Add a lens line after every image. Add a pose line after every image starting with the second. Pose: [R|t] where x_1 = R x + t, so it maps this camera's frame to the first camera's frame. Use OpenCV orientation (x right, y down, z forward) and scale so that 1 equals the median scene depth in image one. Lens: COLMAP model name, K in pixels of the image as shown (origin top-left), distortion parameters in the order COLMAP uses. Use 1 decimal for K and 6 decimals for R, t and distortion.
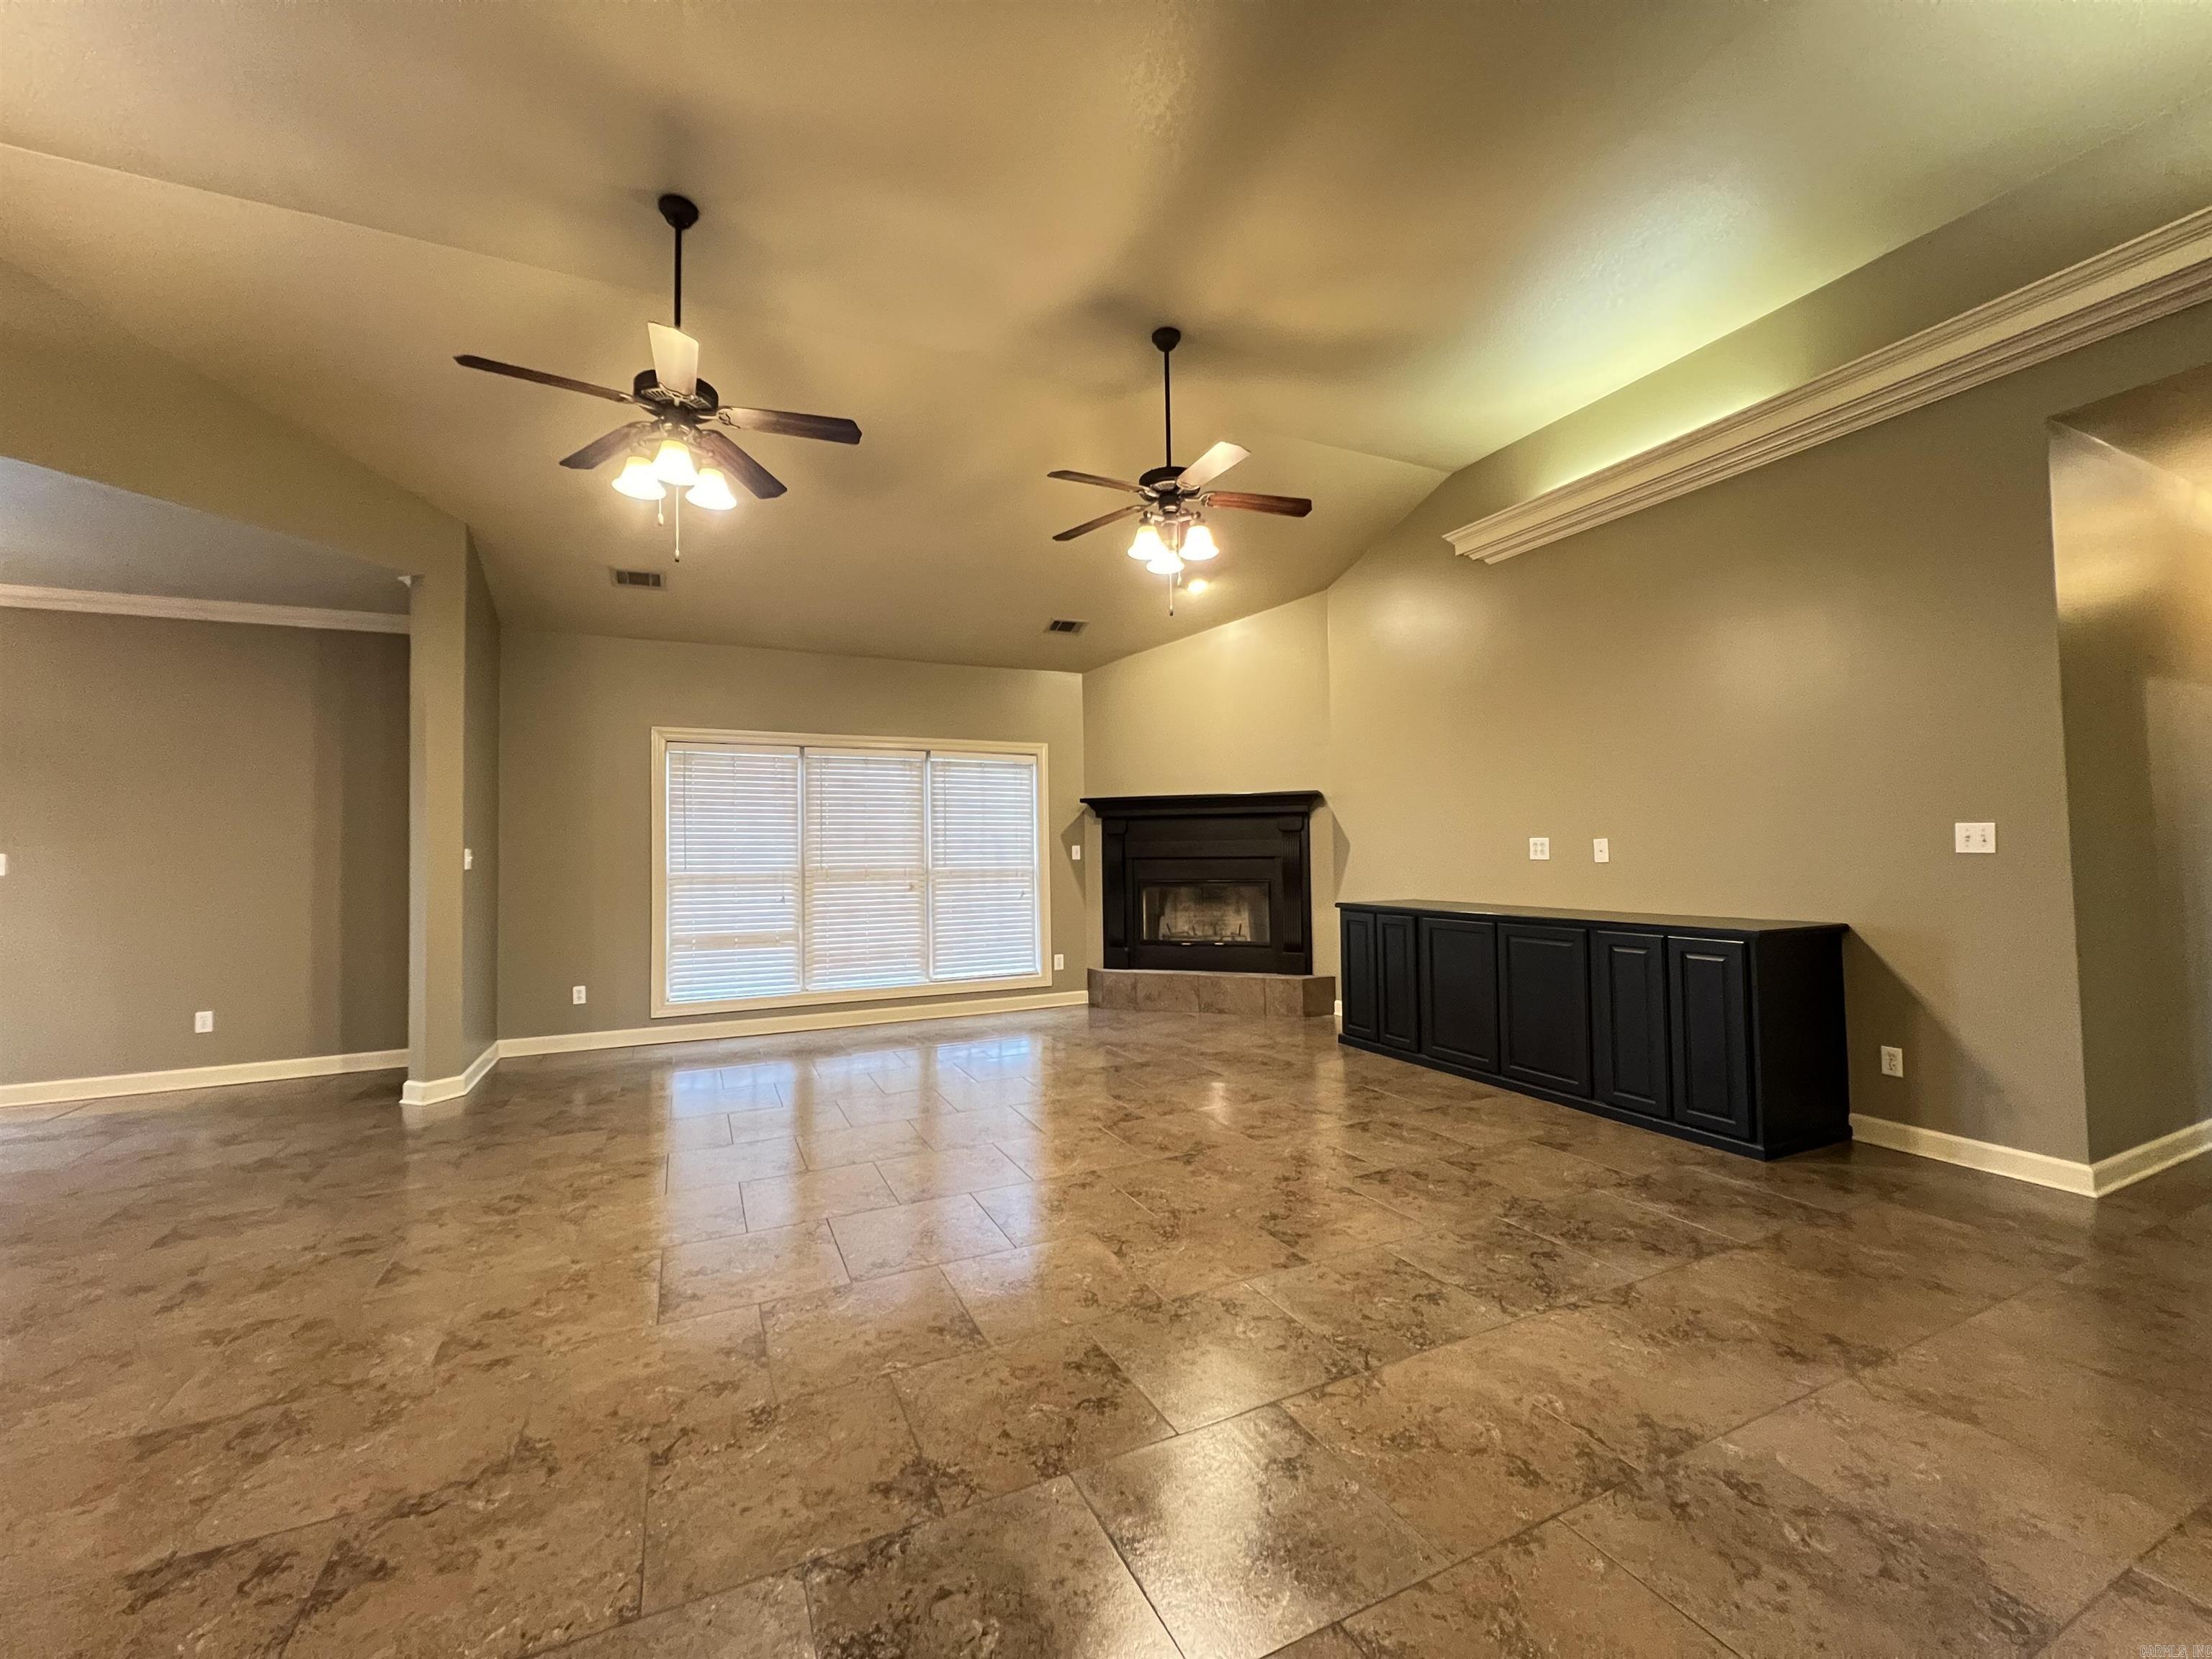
lens RADIAL K [[881.4, 0, 1102.4], [0, 881.4, 823.7], [0, 0, 1]] dist [0.000155, -0.000094]
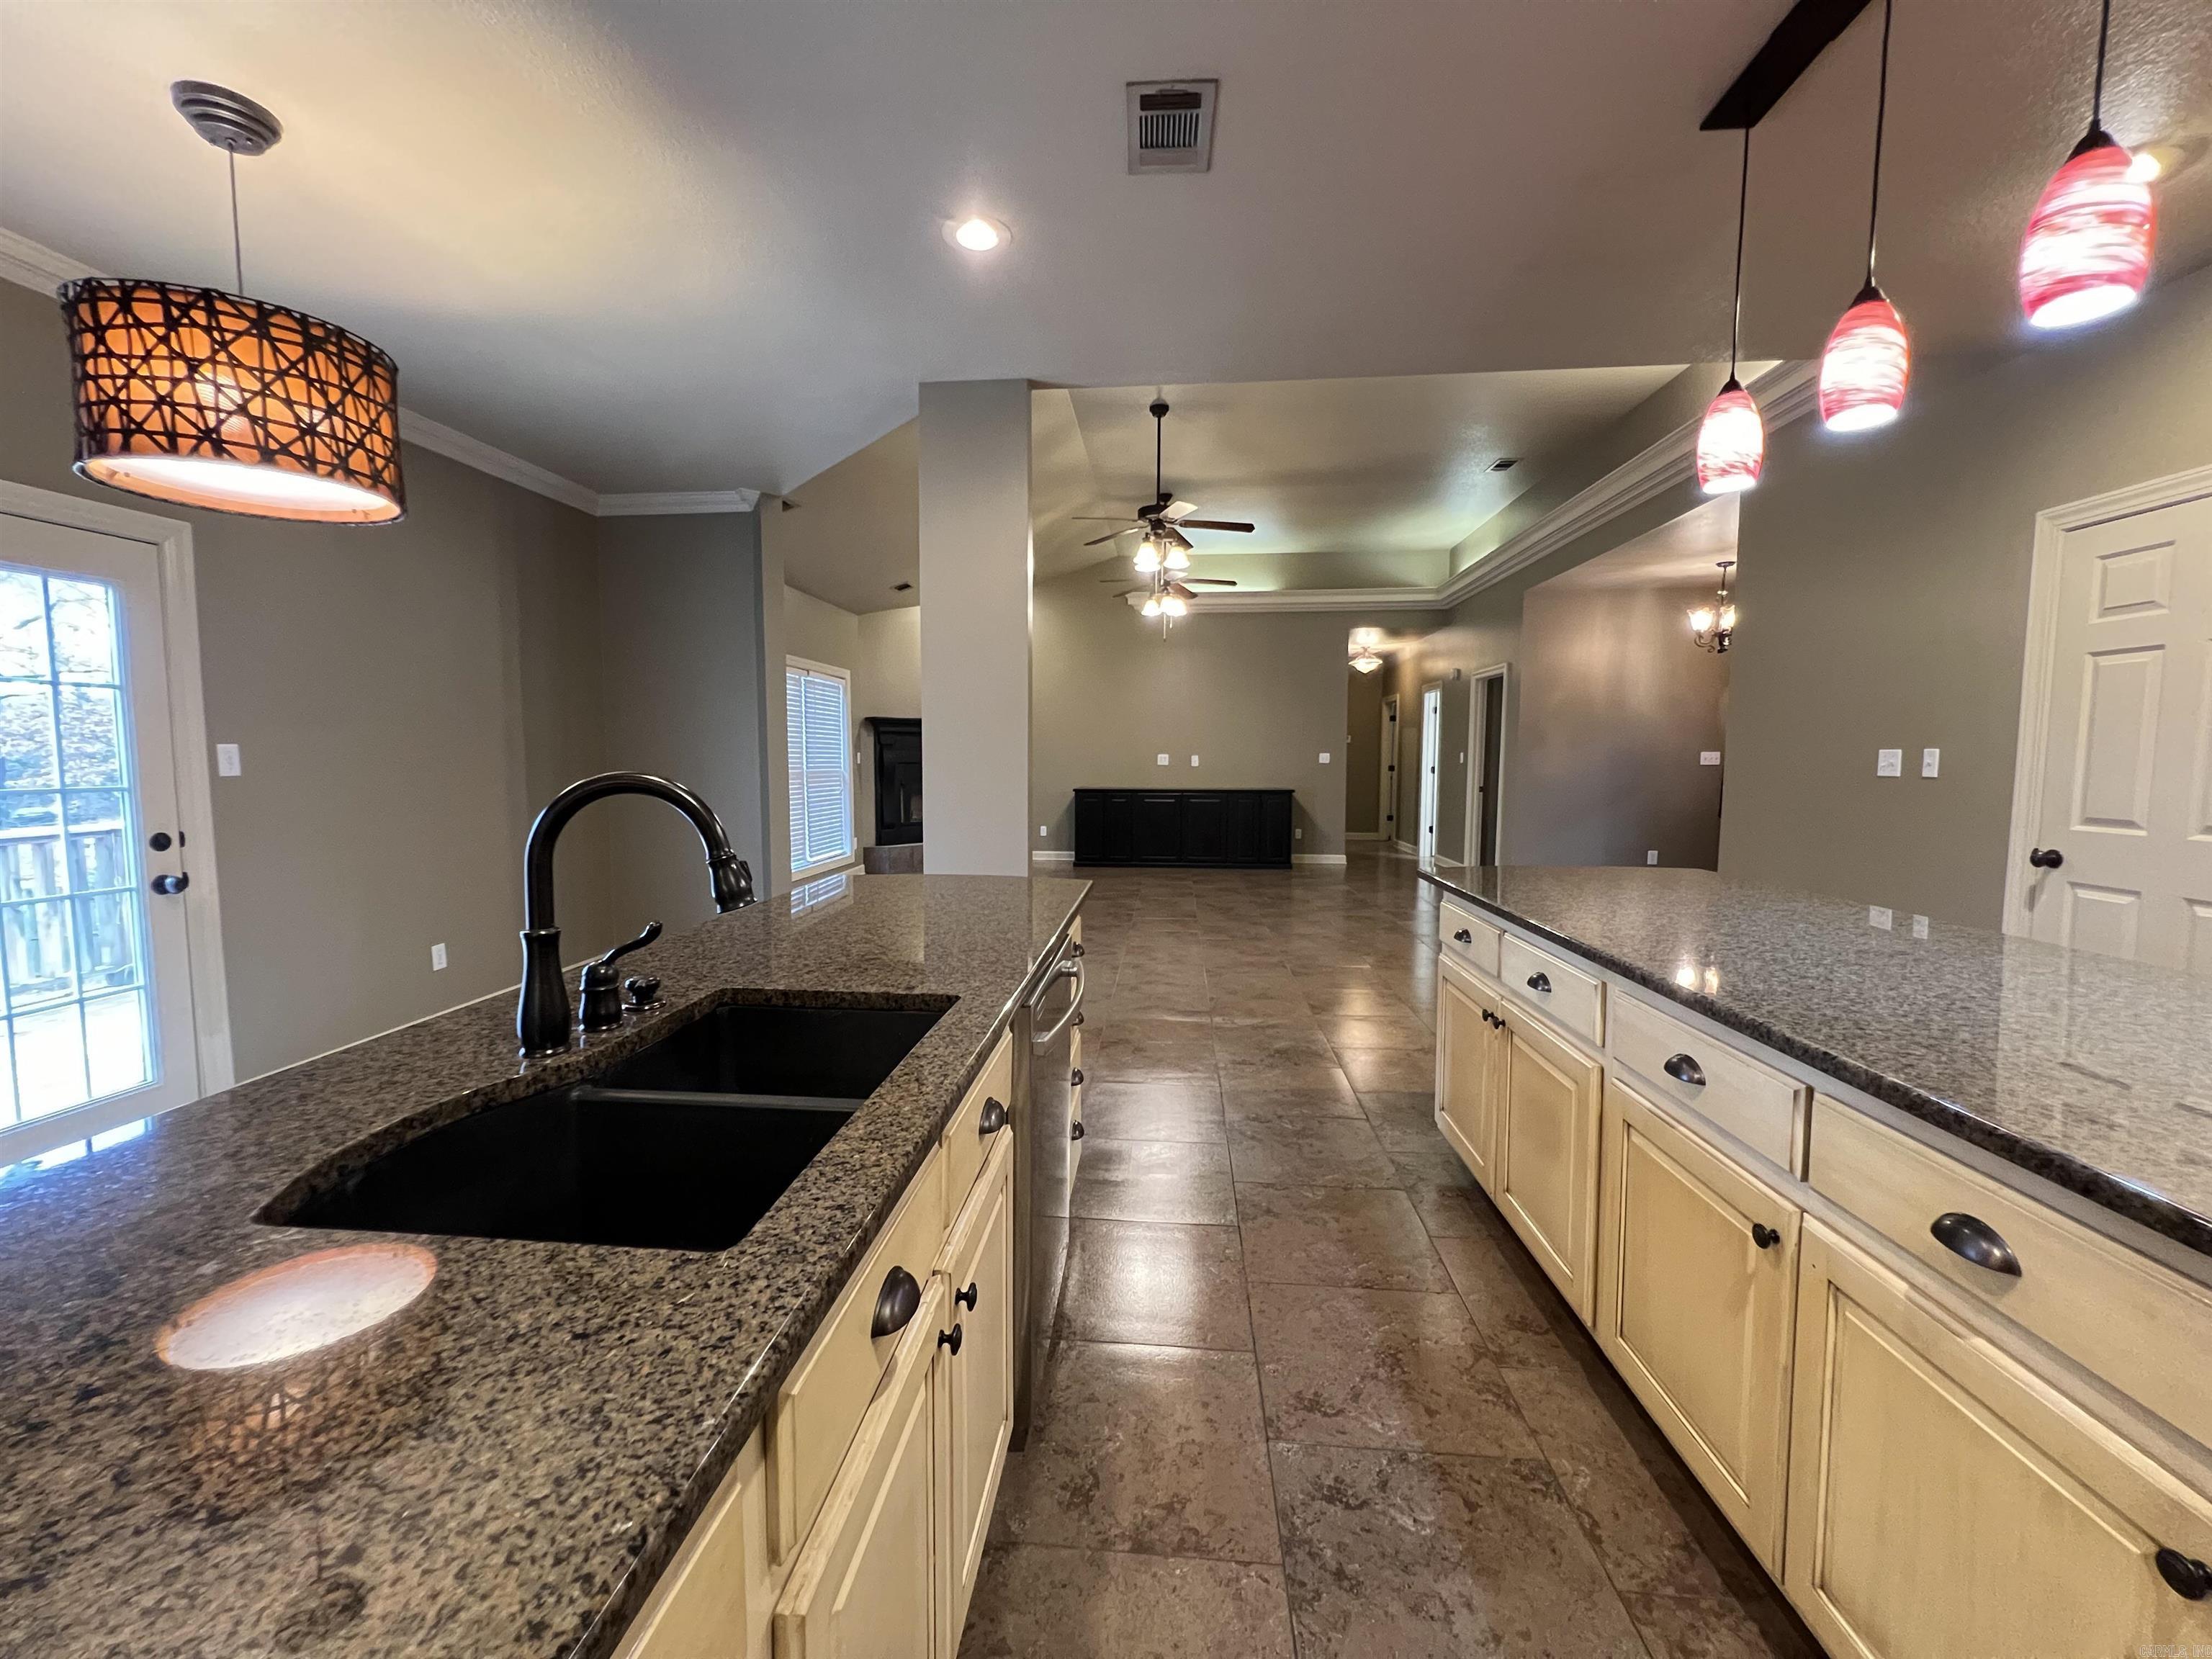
lens RADIAL K [[881.4, 0, 1102.4], [0, 881.4, 823.7], [0, 0, 1]] dist [0.000155, -0.000094]
pose [[0.501353, -0.052796, 0.863631, -1.965226], [-0.037327, 0.995888, 0.082550, 0.018722], [-0.864437, -0.073623, 0.497320, 0.109701]]
